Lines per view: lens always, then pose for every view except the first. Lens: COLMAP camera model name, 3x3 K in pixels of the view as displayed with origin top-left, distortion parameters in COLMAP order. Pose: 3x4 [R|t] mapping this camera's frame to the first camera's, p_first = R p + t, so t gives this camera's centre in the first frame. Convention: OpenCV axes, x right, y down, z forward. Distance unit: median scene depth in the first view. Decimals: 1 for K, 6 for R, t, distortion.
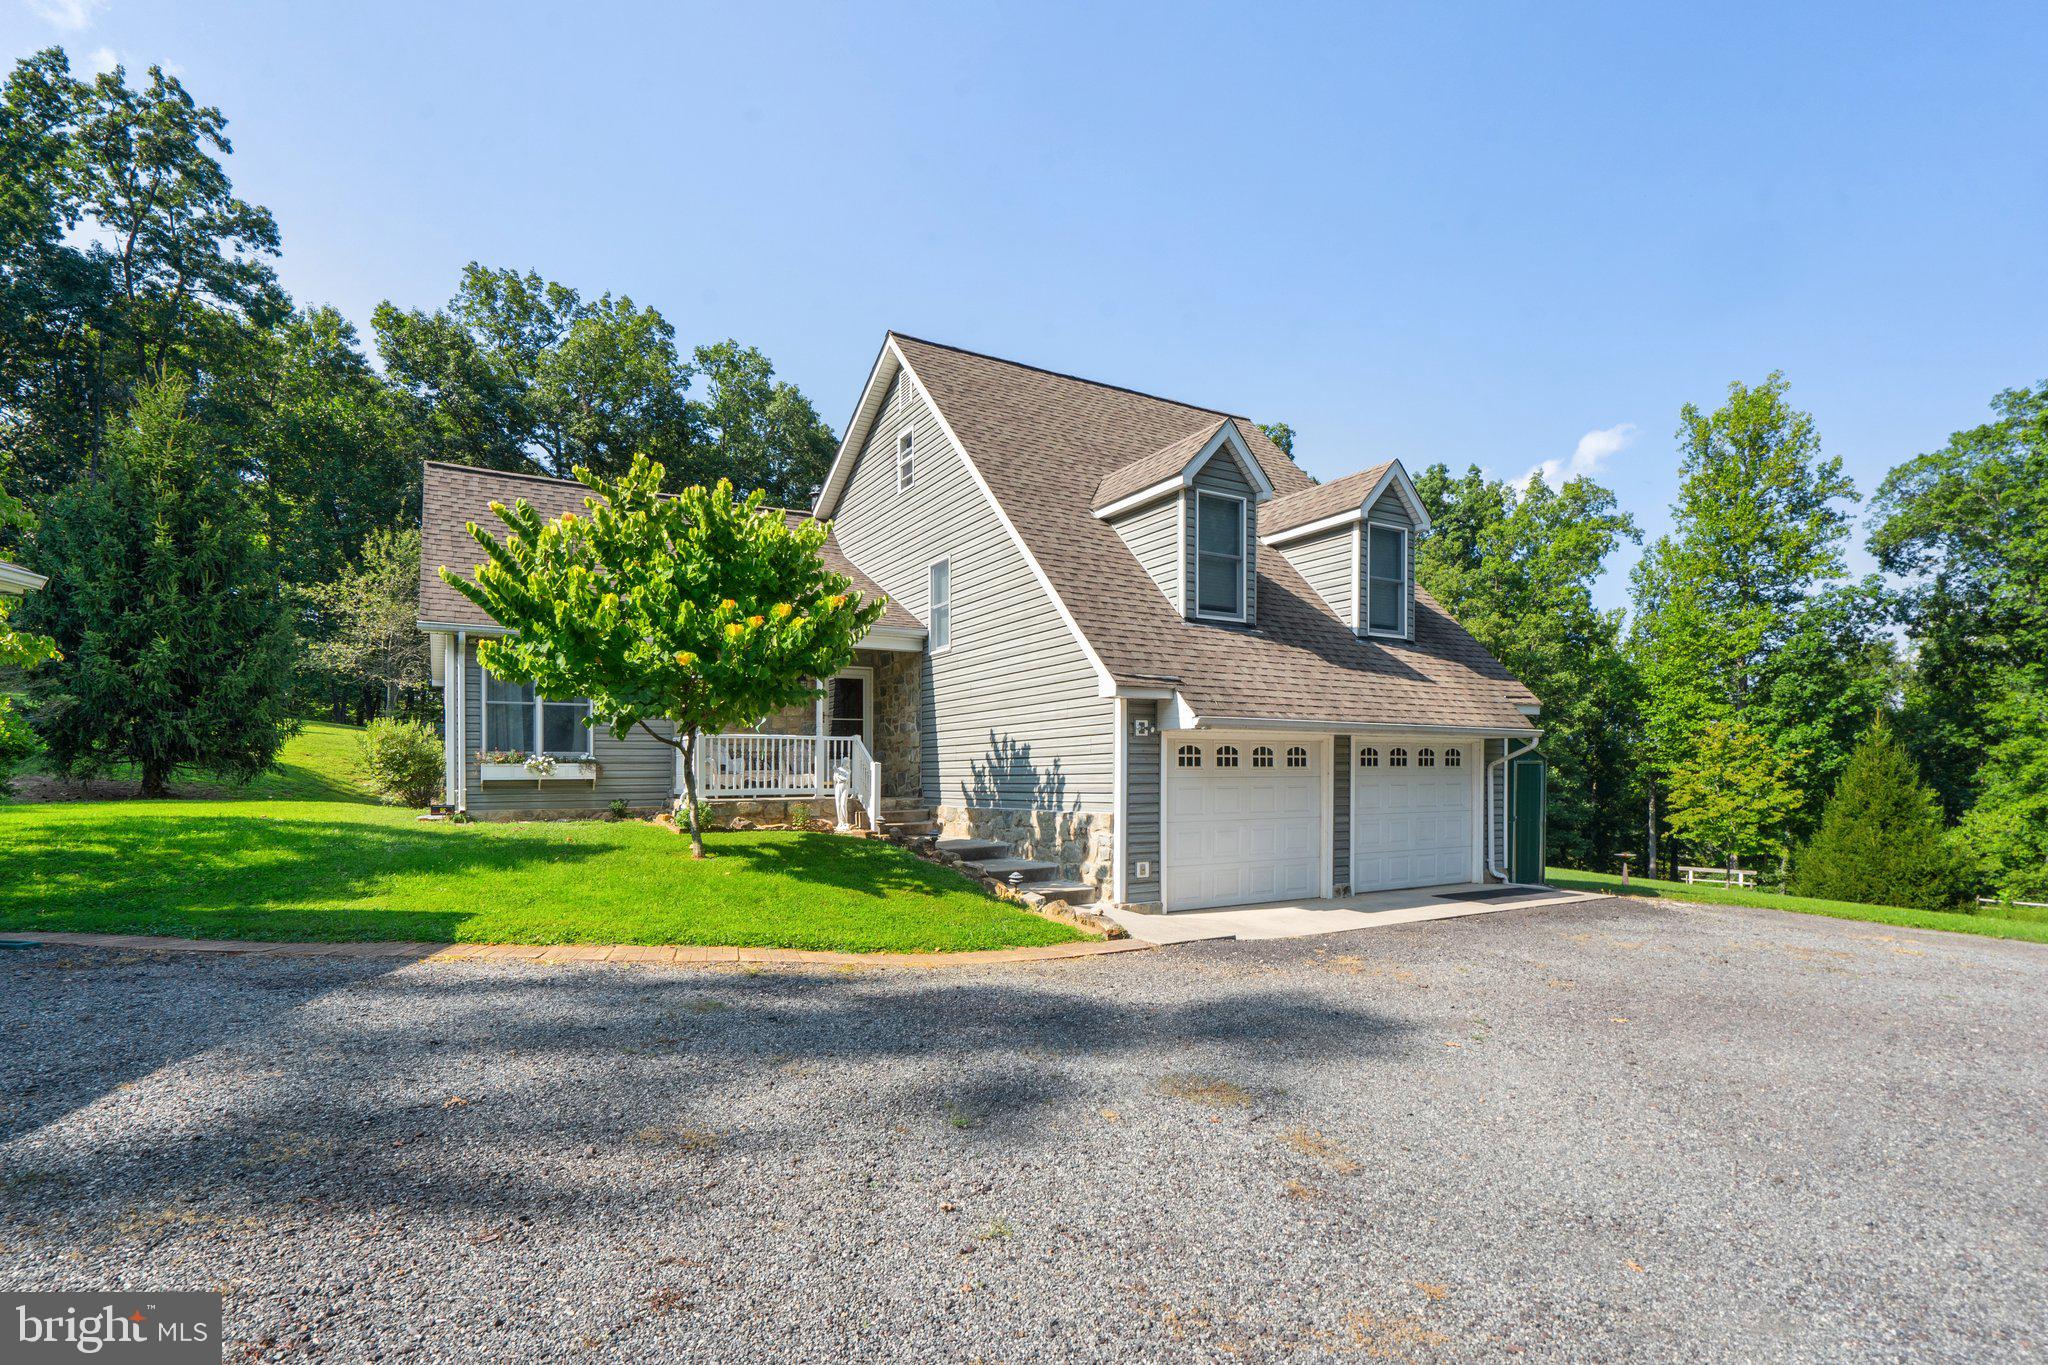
lens RADIAL K [[923.7, 0, 1024.5], [0, 923.7, 755.4], [0, 0, 1]] dist [-0.002211, 0.000090]
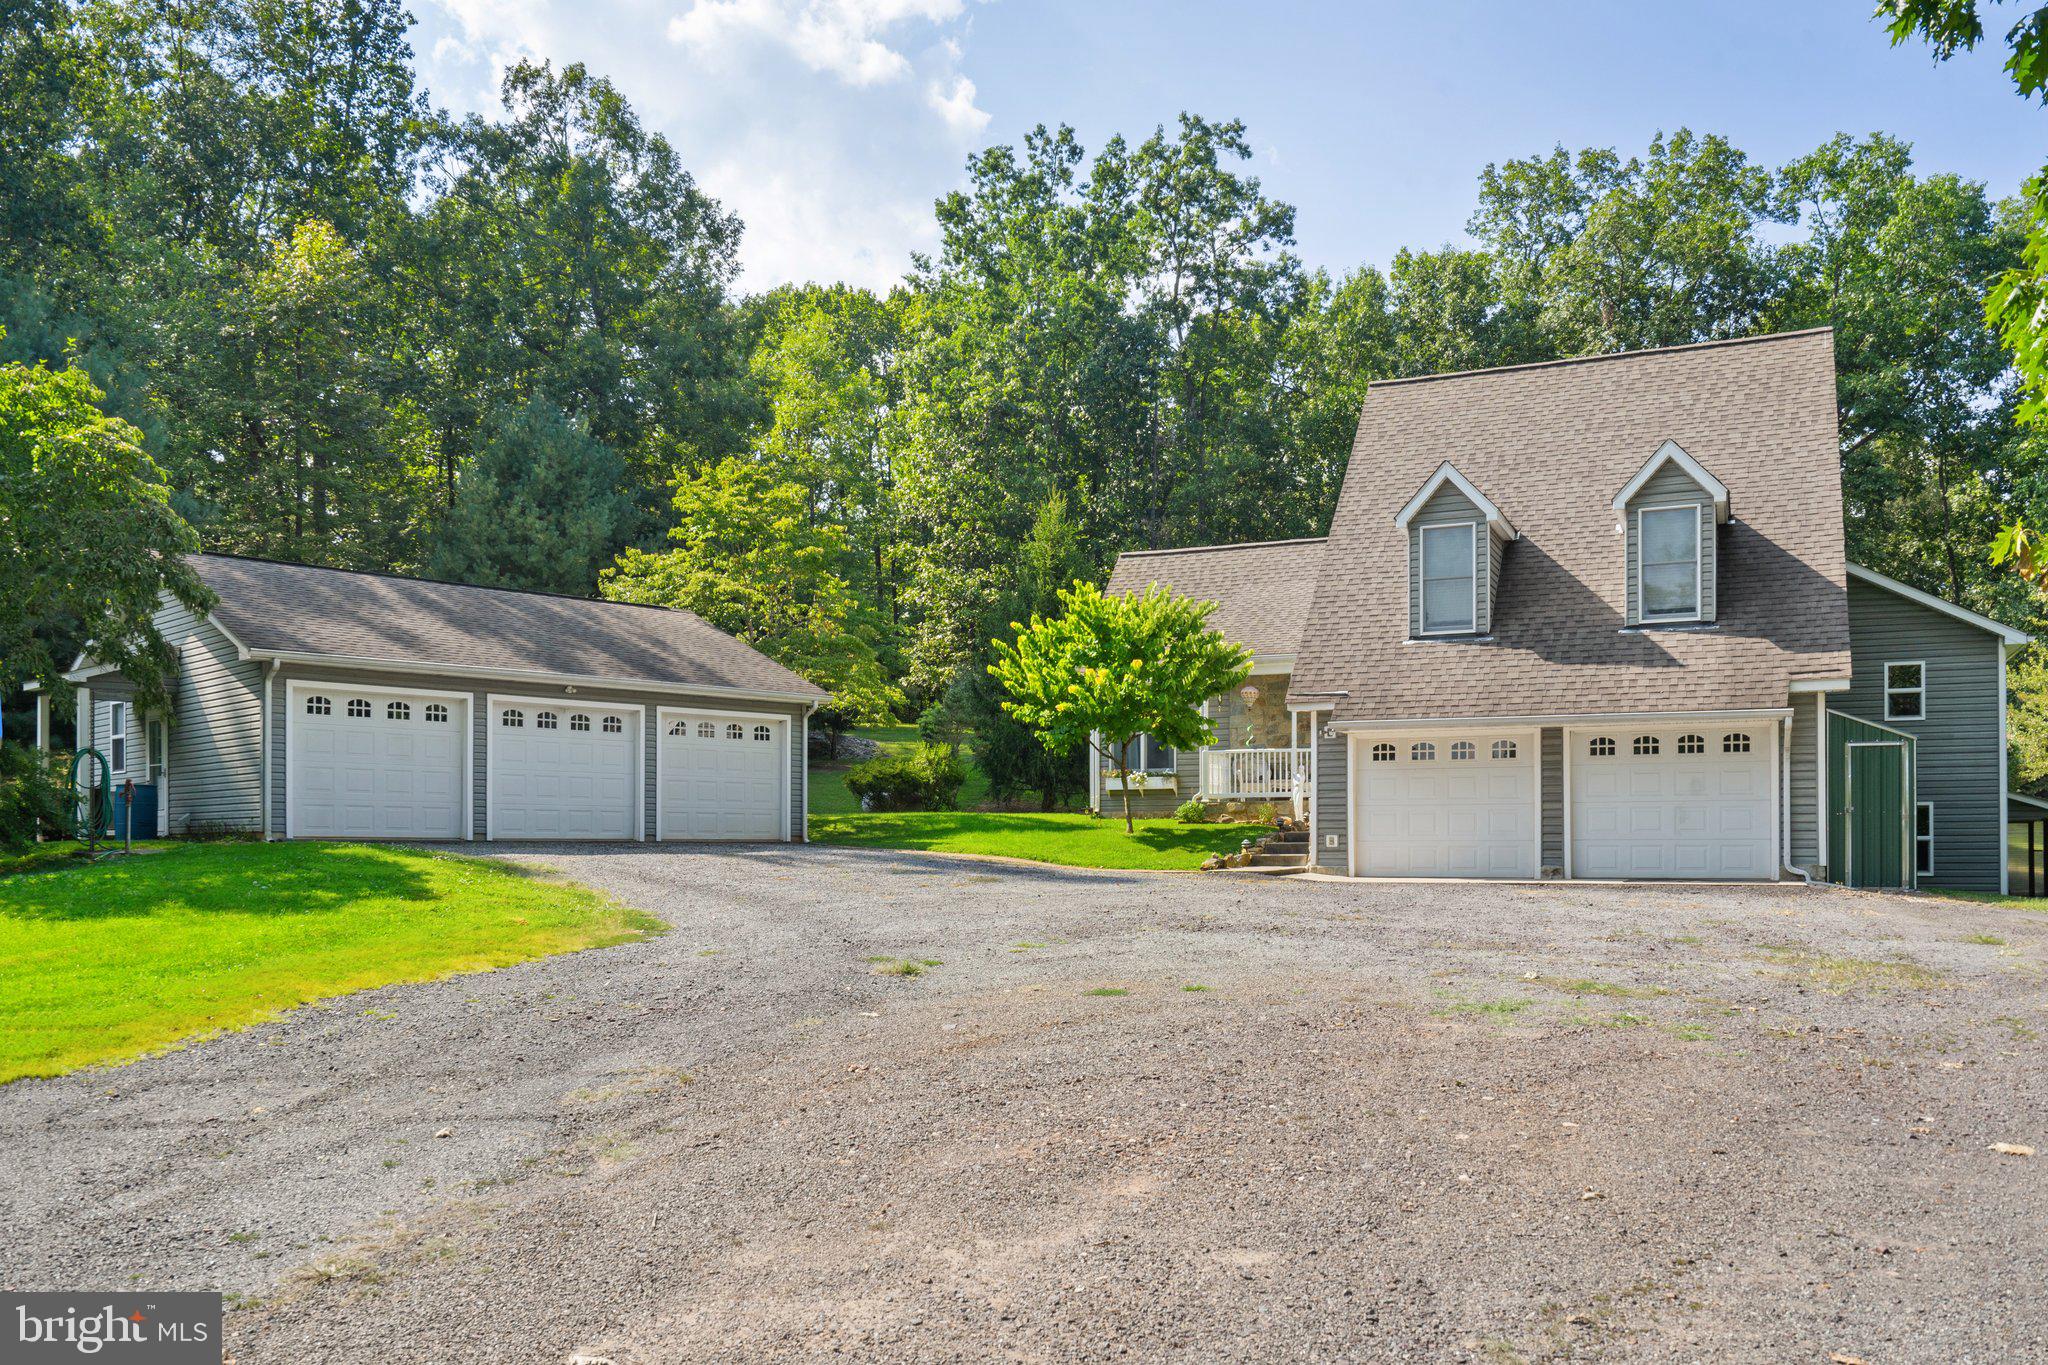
lens RADIAL K [[2062.9, 0, 1024.0], [0, 2062.9, 682.5], [0, 0, 1]] dist [-0.083094, -0.003519]
pose [[0.528445, -0.068613, -0.846190, 1.913858], [0.011447, 0.997214, -0.073710, 0.088860], [0.848890, 0.029265, 0.527759, -0.731862]]
